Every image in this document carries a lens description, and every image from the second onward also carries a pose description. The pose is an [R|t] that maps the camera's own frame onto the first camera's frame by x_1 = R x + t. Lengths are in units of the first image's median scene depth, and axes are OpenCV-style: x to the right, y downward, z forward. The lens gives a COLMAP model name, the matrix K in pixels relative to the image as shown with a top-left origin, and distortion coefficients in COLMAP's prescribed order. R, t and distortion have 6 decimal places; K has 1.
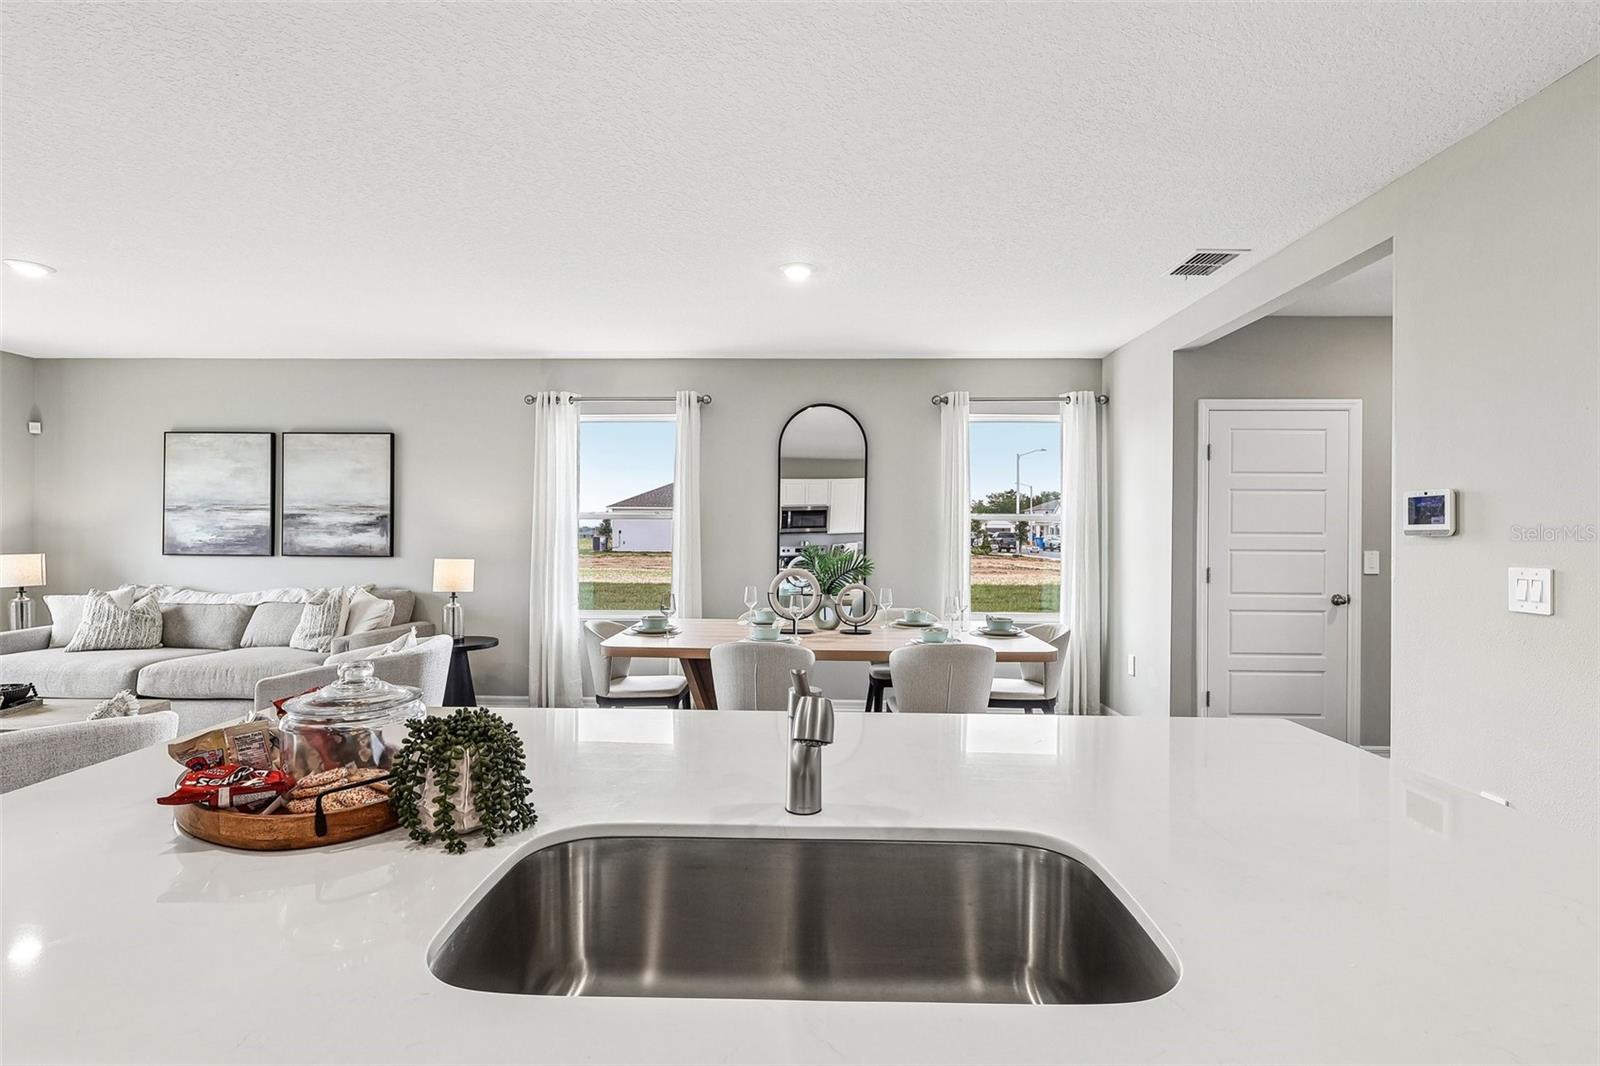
lens RADIAL K [[748.4, 0, 801.6], [0, 748.4, 536.1], [0, 0, 1]] dist [-0.003544, 0.001569]
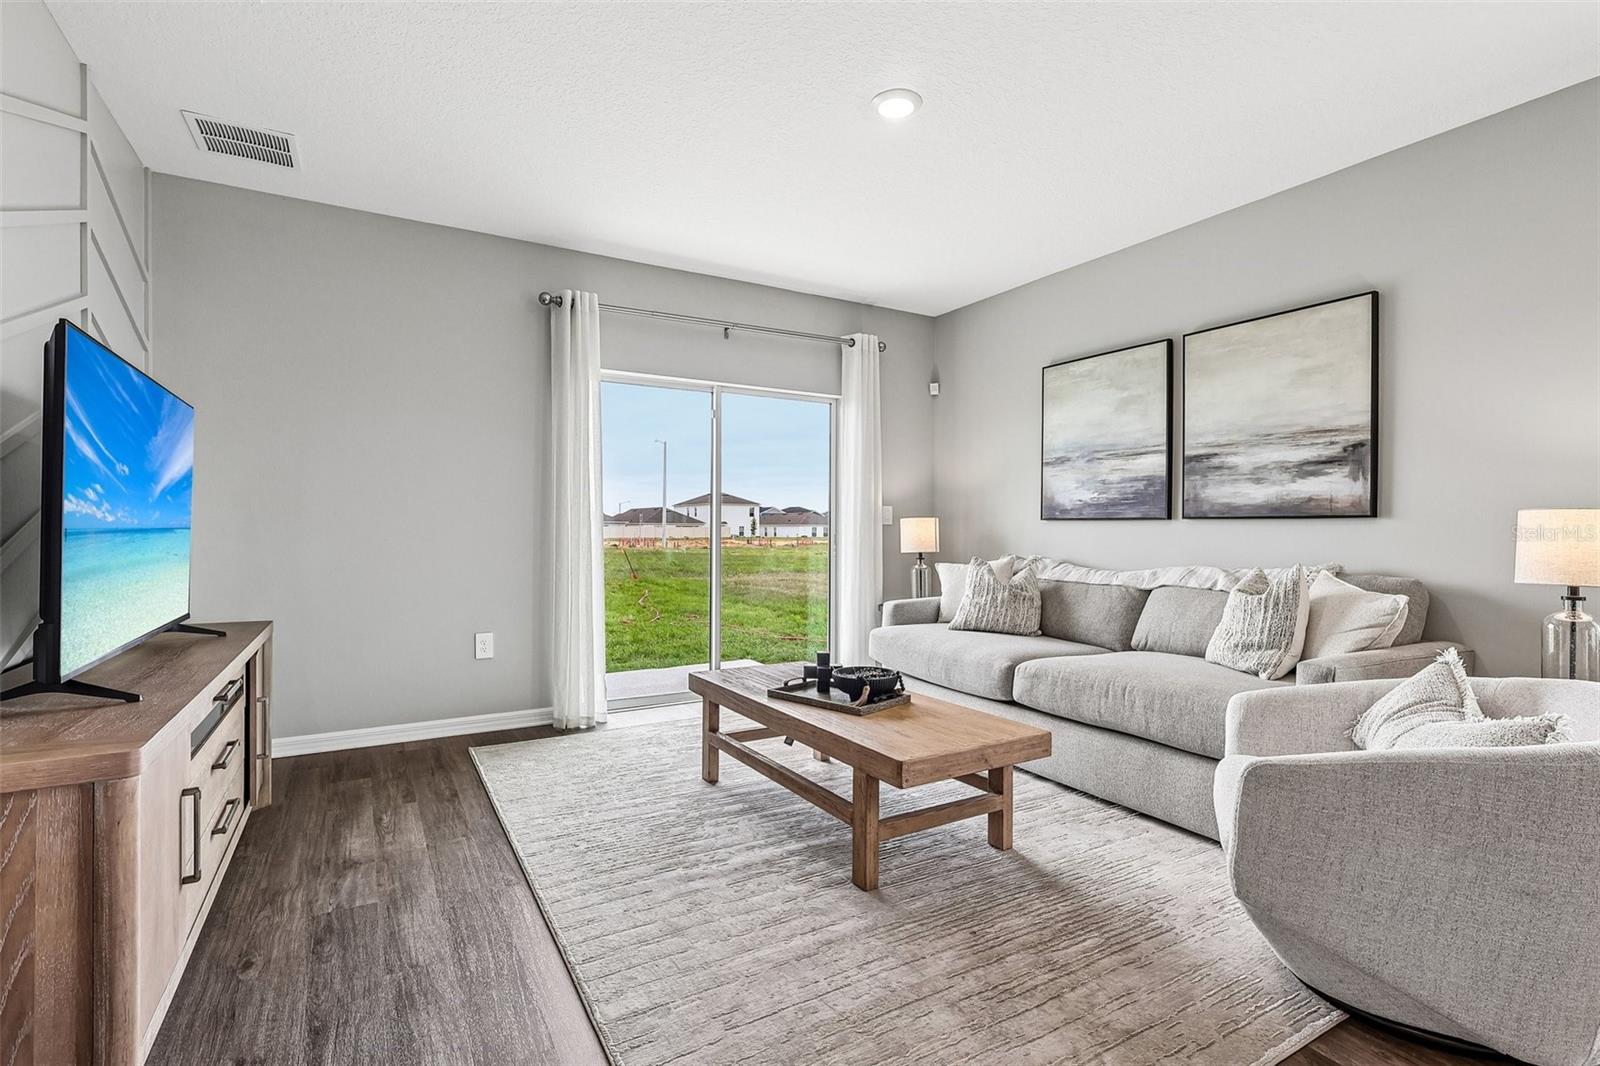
lens RADIAL K [[748.4, 0, 801.8], [0, 748.4, 531.2], [0, 0, 1]] dist [-0.003544, 0.001569]
pose [[0.527110, -0.001763, -0.849795, -0.323381], [-0.001137, 0.999995, -0.002780, 0.042937], [0.849796, 0.002432, 0.527106, 0.376160]]
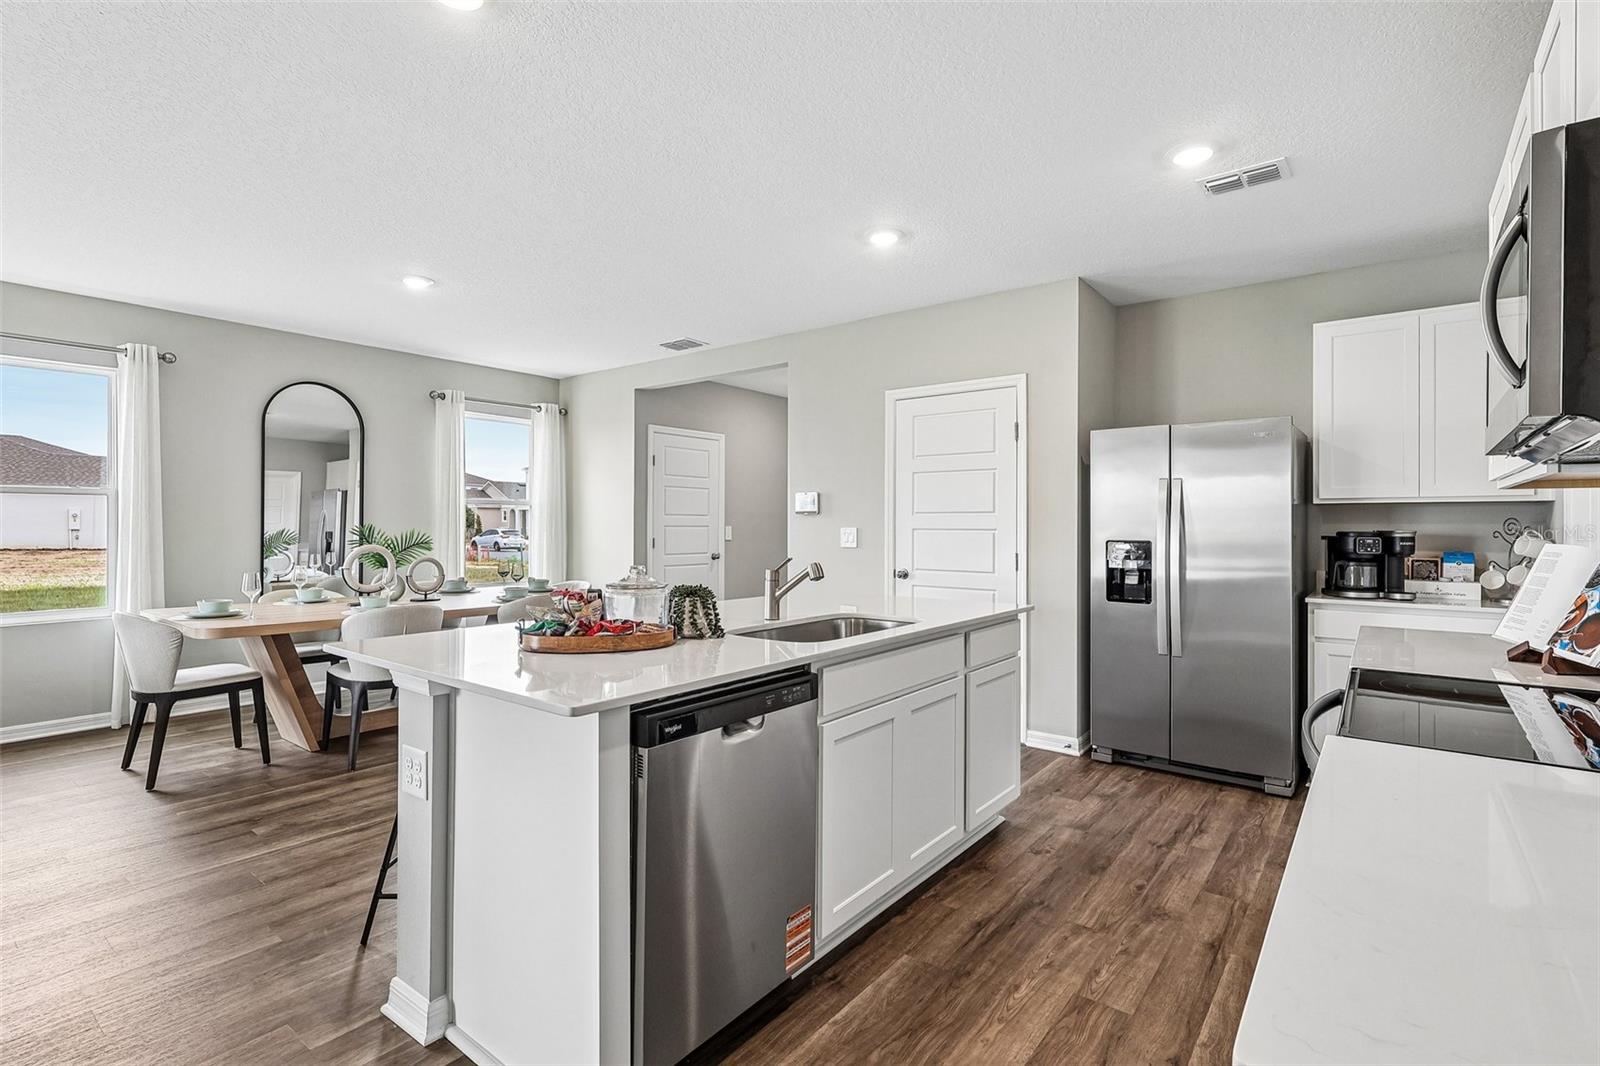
lens RADIAL K [[748.4, 0, 801.0], [0, 748.4, 527.3], [0, 0, 1]] dist [-0.003544, 0.001569]
pose [[0.601564, -0.006304, 0.798800, -0.396622], [0.003280, 0.999980, 0.005421, 0.011959], [-0.798818, -0.000641, 0.601572, -0.110631]]
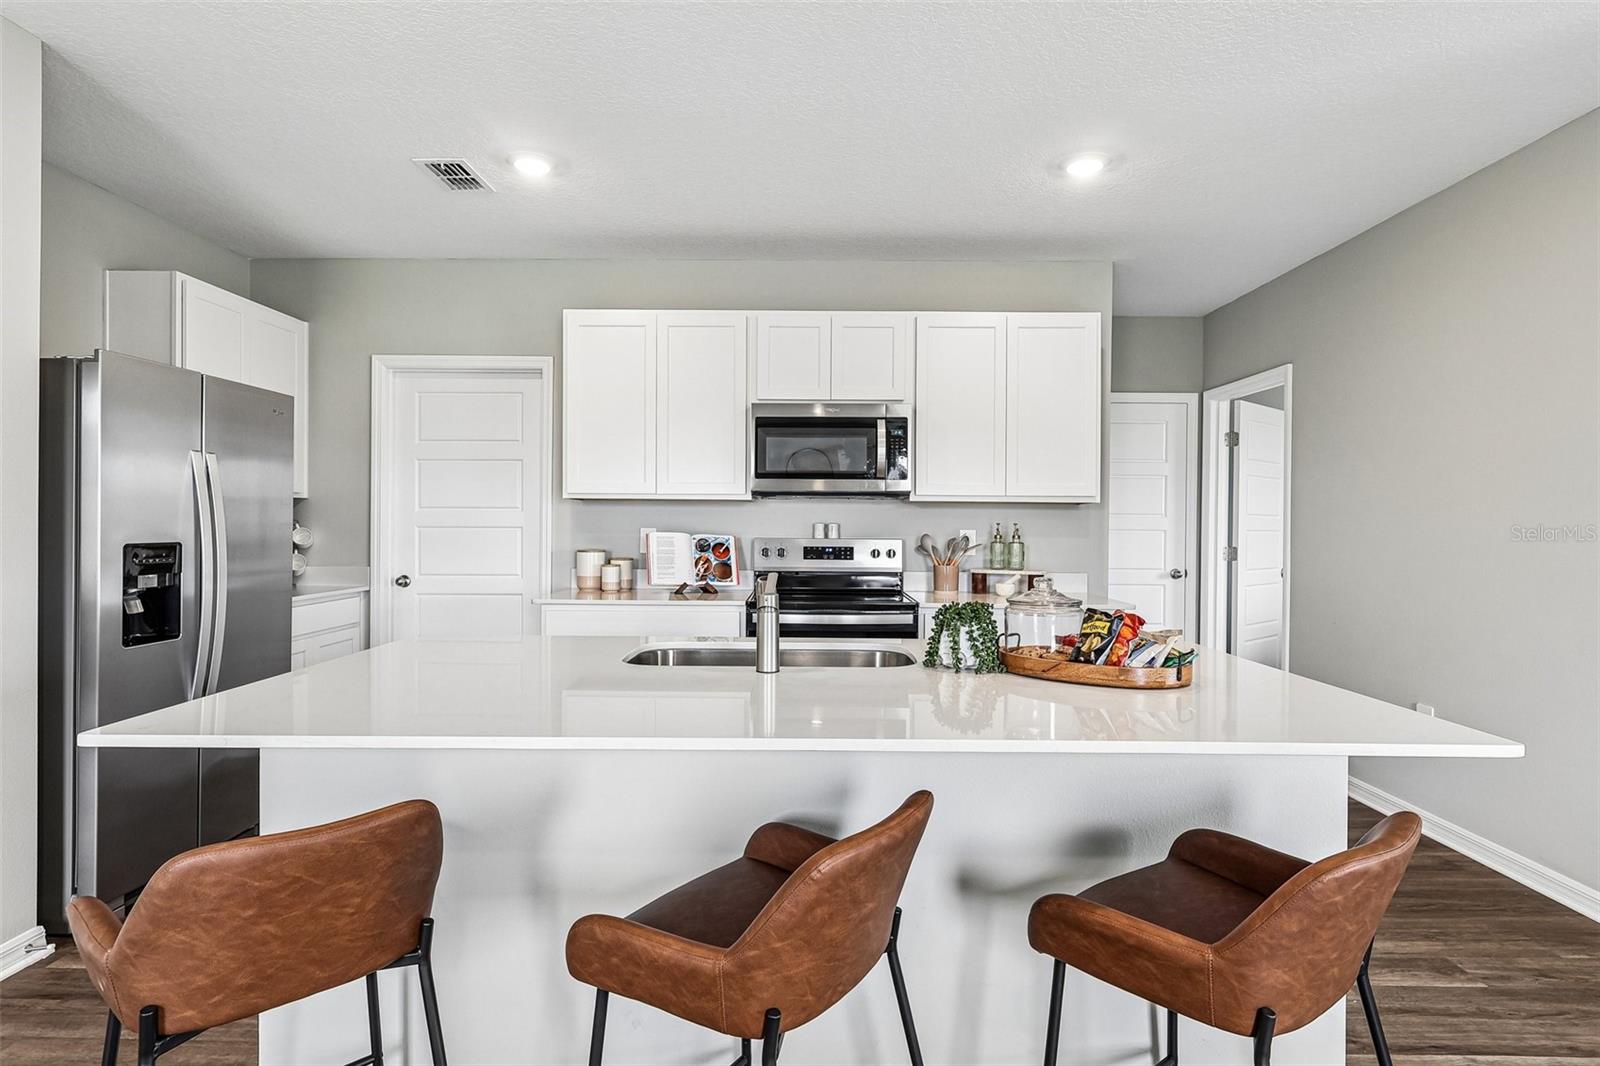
lens RADIAL K [[811.7, 0, 797.5], [0, 811.7, 532.0], [0, 0, 1]] dist [0.002465, 0.000126]
pose [[-0.999799, -0.015026, -0.013304, -0.005419], [-0.015238, 0.999756, 0.016018, 0.009533], [0.013060, 0.016218, -0.999783, 0.572134]]
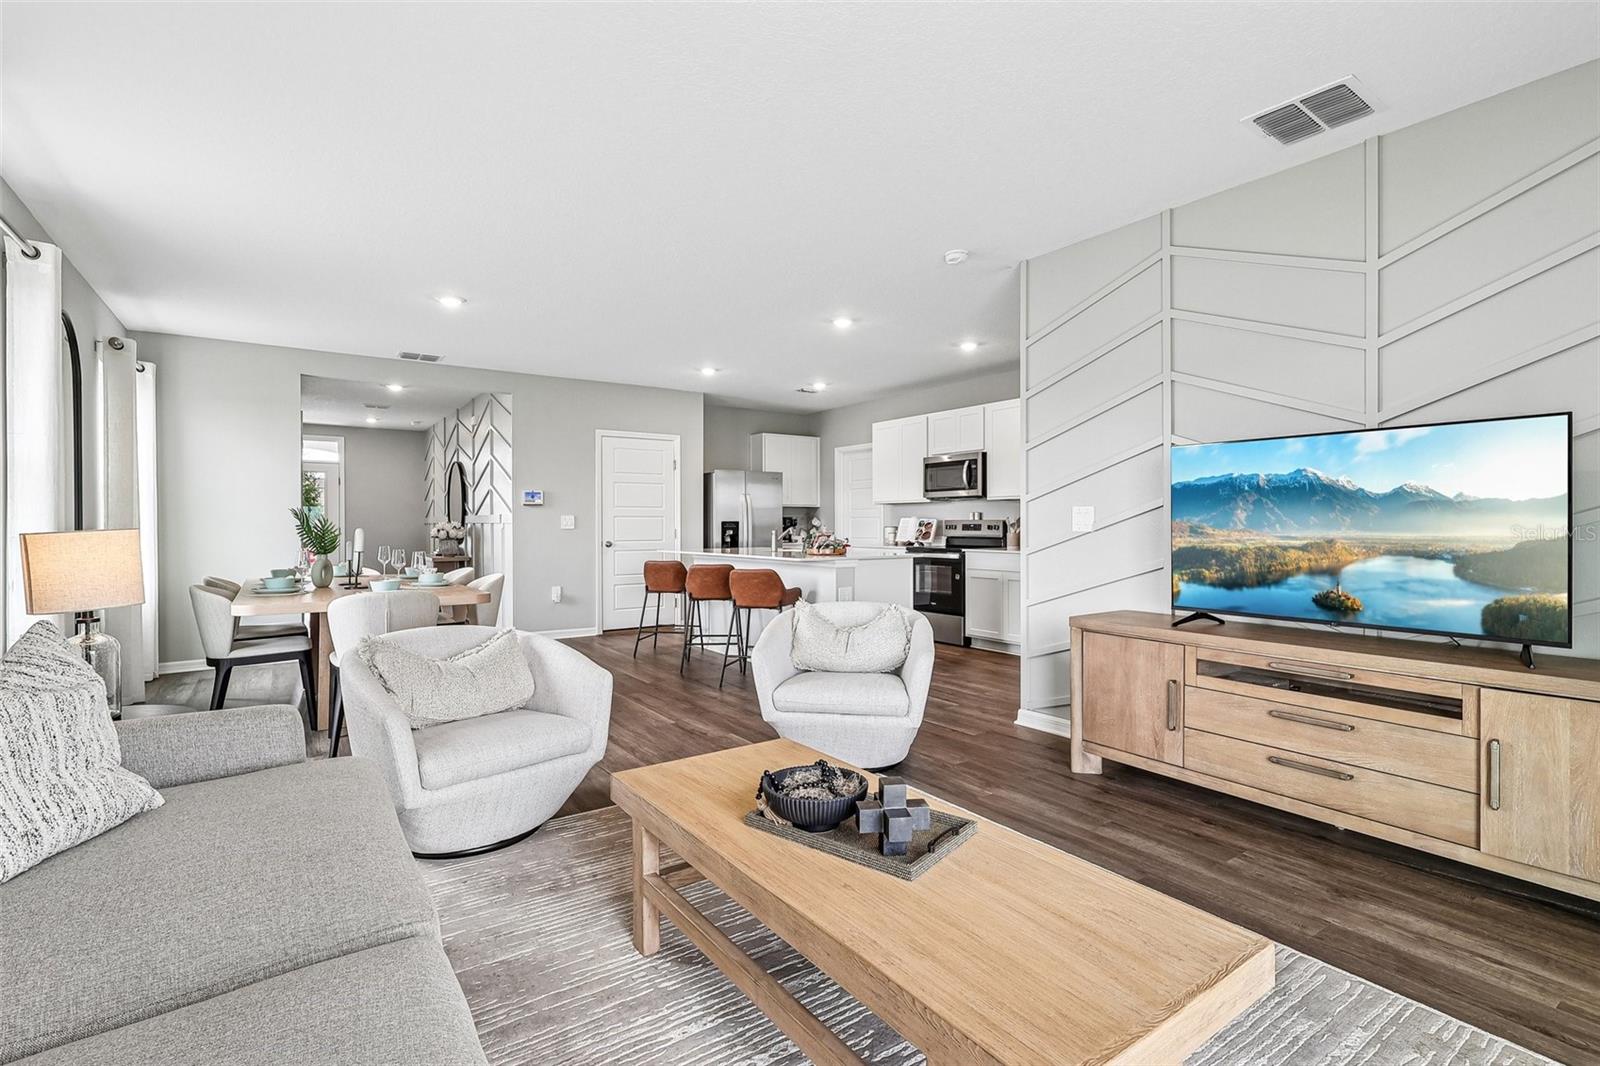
lens RADIAL K [[748.4, 0, 793.9], [0, 748.4, 530.6], [0, 0, 1]] dist [-0.003544, 0.001569]
pose [[-0.579813, -0.013158, 0.814644, -1.009195], [0.002543, 0.999835, 0.017960, 0.021834], [-0.814746, 0.012485, -0.579684, 0.889642]]
